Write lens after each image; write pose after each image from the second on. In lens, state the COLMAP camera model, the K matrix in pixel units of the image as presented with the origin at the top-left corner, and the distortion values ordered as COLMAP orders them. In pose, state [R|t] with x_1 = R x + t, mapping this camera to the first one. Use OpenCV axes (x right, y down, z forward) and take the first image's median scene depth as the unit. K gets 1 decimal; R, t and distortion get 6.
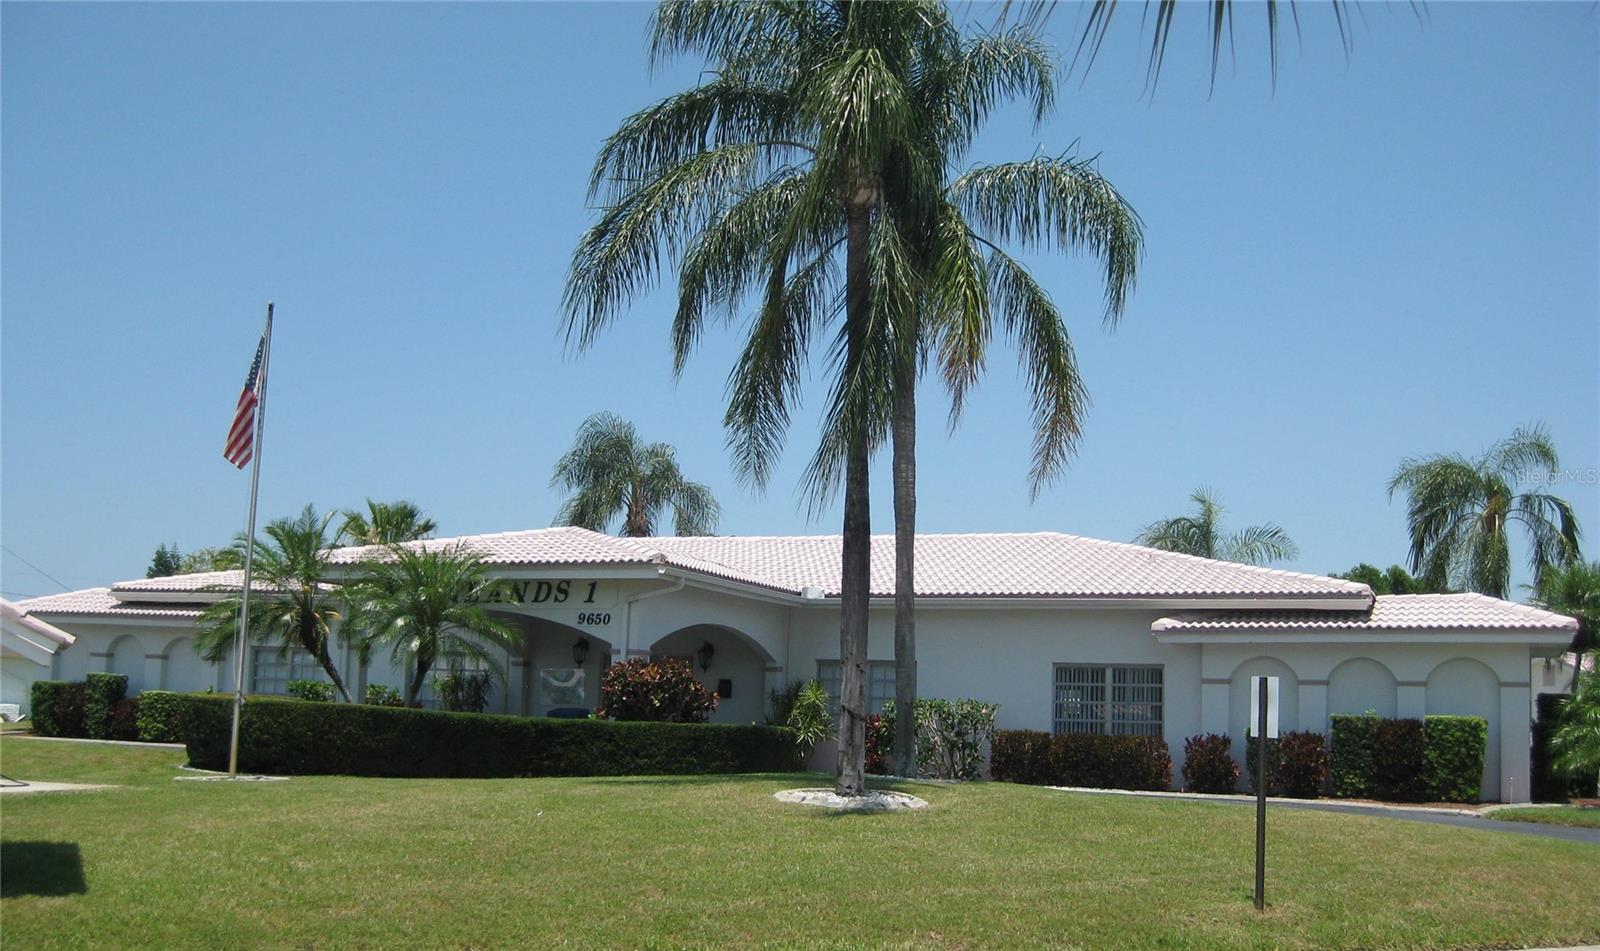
lens RADIAL K [[1778.2, 0, 800.3], [0, 1778.2, 473.4], [0, 0, 1]] dist [-0.135763, 0.000000]
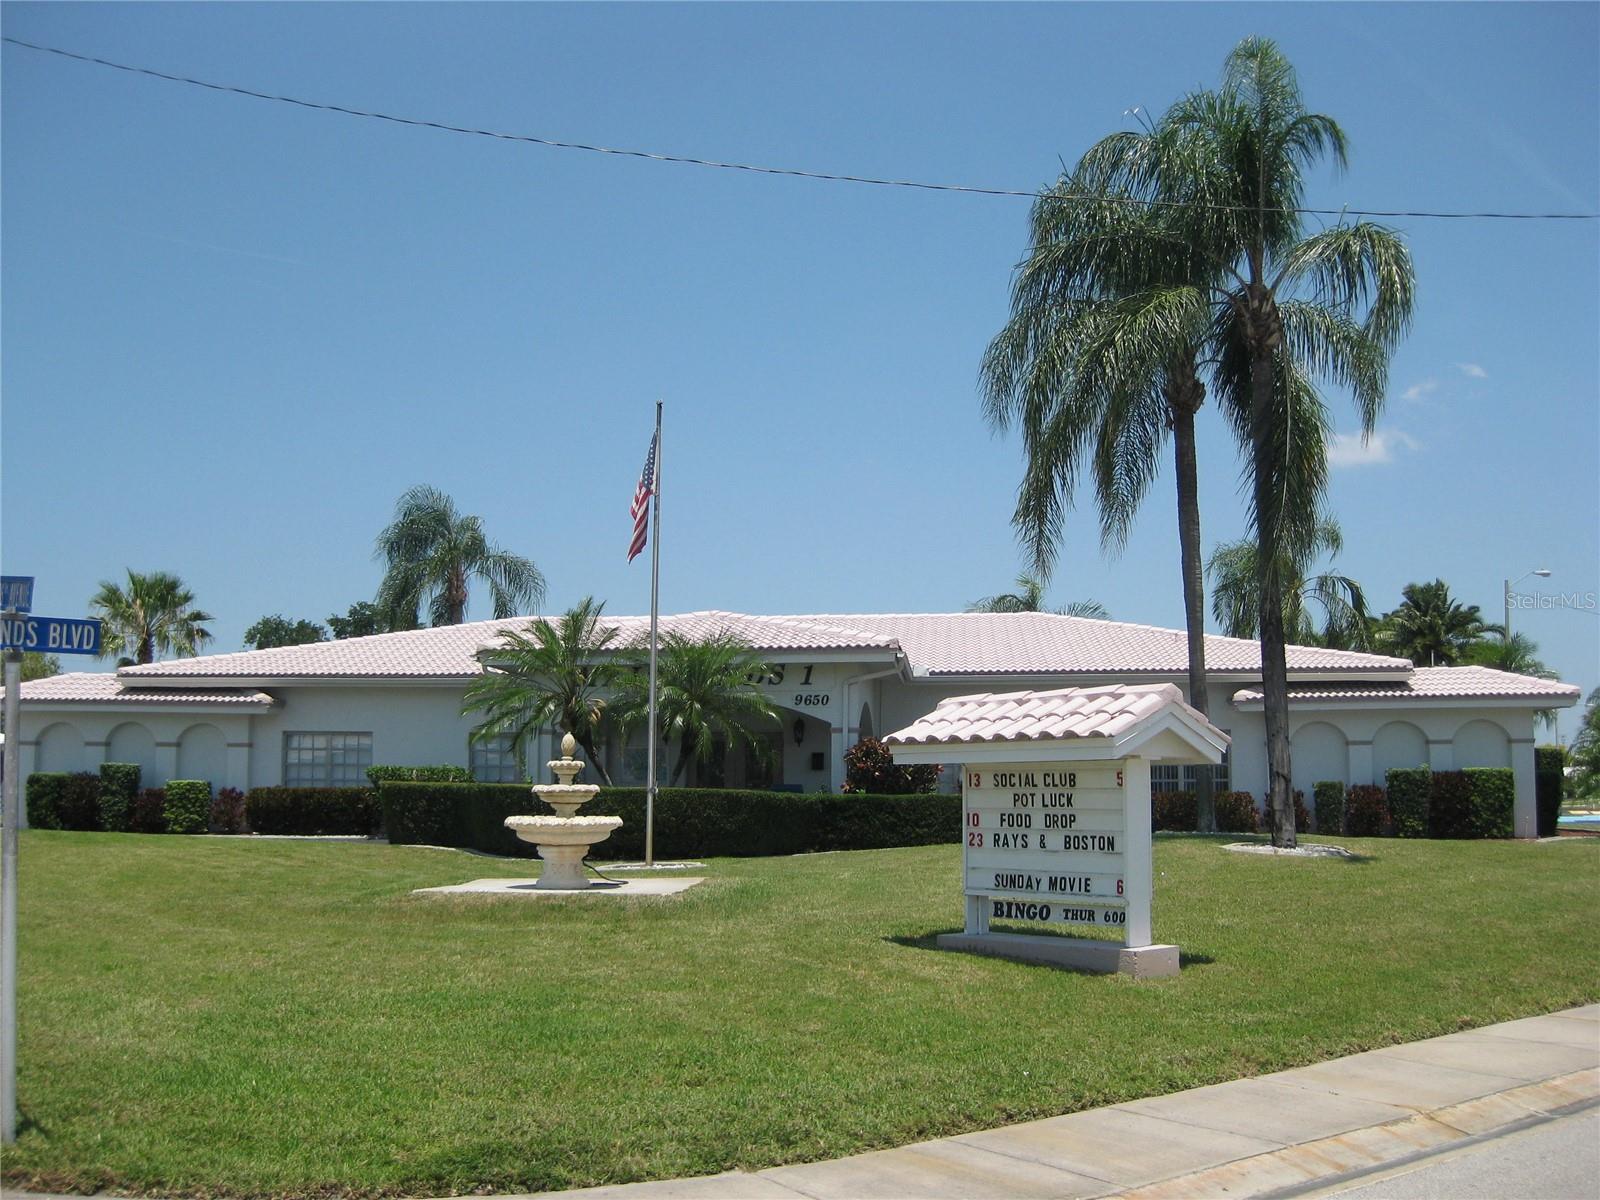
lens RADIAL K [[1745.6, 0, 800.3], [0, 1745.6, 599.9], [0, 0, 1]] dist [-0.120755, 0.000000]
pose [[0.956320, -0.000630, 0.292321, -0.410626], [-0.010190, 0.999318, 0.035488, -0.014627], [-0.292144, -0.036917, 0.955662, 0.001406]]
